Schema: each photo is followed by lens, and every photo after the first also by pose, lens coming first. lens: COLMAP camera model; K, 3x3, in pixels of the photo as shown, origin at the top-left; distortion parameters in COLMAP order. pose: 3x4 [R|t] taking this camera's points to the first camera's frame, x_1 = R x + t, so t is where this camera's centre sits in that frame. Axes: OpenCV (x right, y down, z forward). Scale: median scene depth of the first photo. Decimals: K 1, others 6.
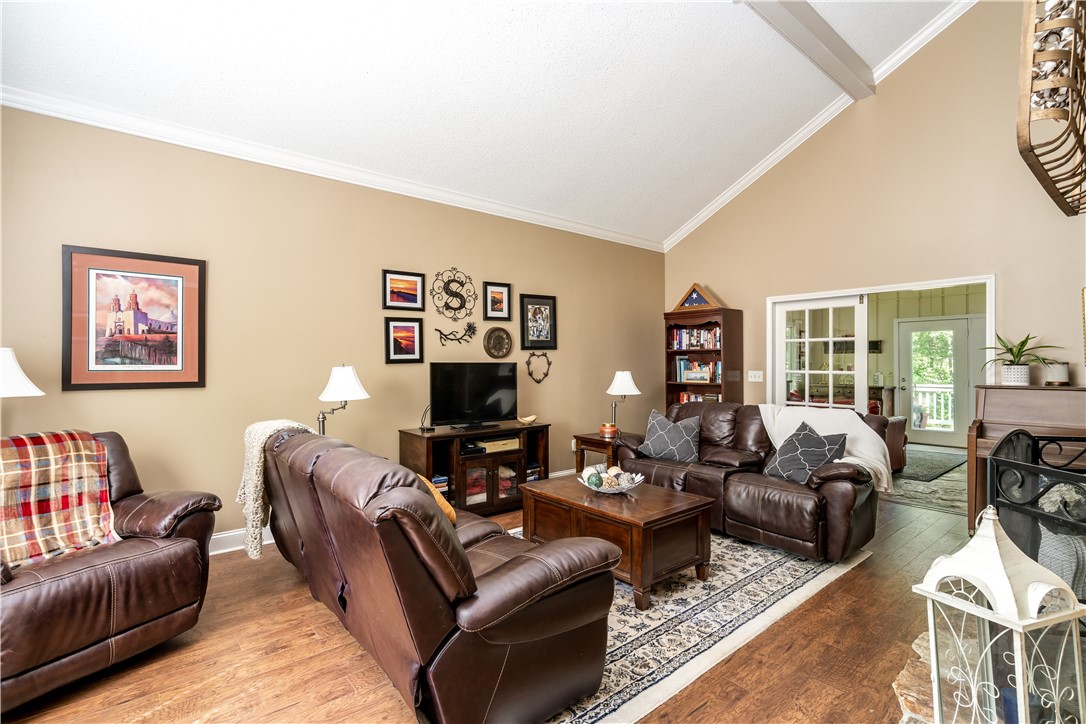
lens RADIAL K [[511.4, 0, 541.9], [0, 511.4, 362.9], [0, 0, 1]] dist [-0.006412, -0.000209]
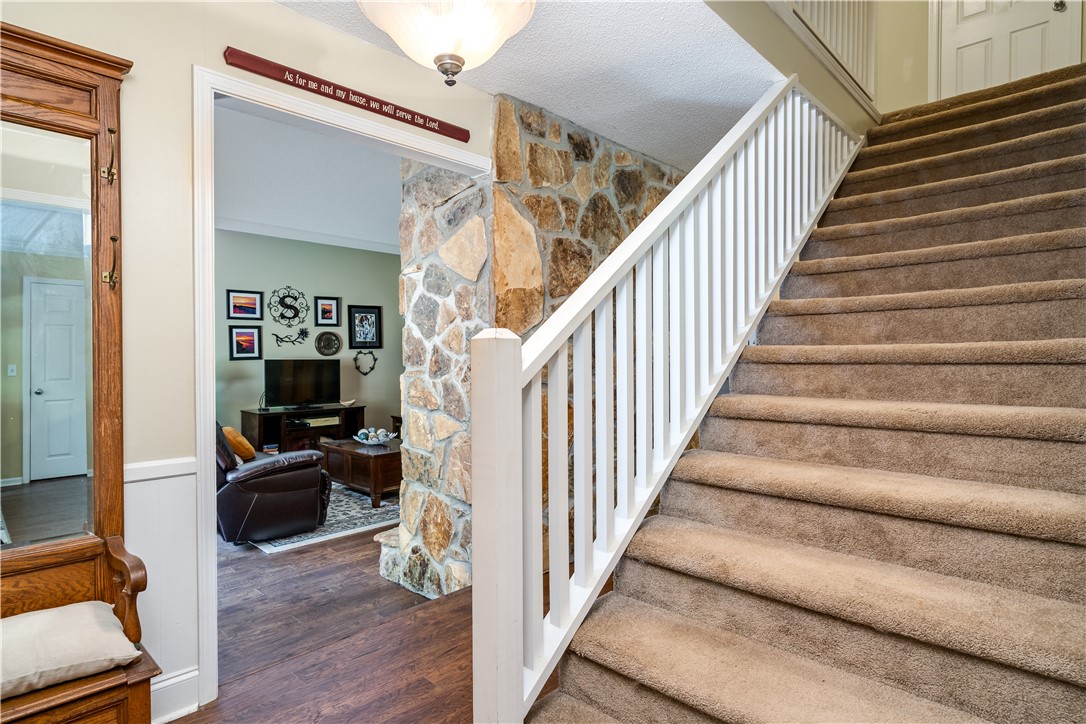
lens RADIAL K [[581.8, 0, 545.4], [0, 581.8, 363.0], [0, 0, 1]] dist [0.006410, 0.000301]
pose [[0.992672, -0.001428, 0.120833, 0.296720], [-0.000021, 0.999928, 0.011985, -0.009008], [-0.120842, -0.011900, 0.992600, -0.549294]]
